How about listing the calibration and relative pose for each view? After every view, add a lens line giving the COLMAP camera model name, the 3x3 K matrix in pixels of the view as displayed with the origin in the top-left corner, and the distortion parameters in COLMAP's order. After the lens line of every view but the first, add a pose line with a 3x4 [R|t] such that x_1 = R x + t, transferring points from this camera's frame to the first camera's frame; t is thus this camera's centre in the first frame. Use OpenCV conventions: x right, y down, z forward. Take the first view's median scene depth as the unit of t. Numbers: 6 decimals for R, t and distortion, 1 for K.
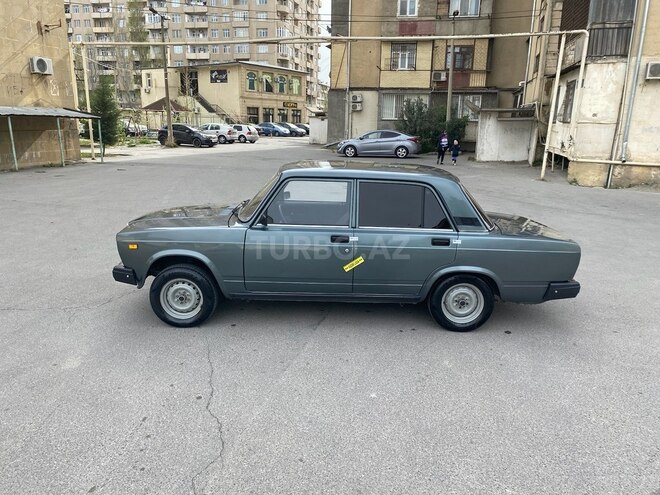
lens RADIAL K [[478.2, 0, 330.0], [0, 478.2, 247.5], [0, 0, 1]] dist [0.009824, -0.003075]
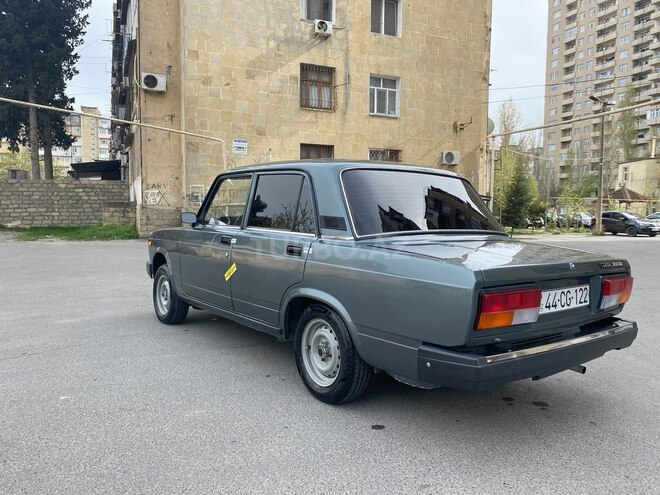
lens RADIAL K [[484.7, 0, 335.0], [0, 484.7, 244.8], [0, 0, 1]] dist [0.005160, -0.001548]
pose [[0.640404, 0.036340, -0.767178, 0.131253], [-0.186503, 0.976340, -0.109437, 0.007569], [0.745050, 0.213165, 0.632030, 0.098865]]
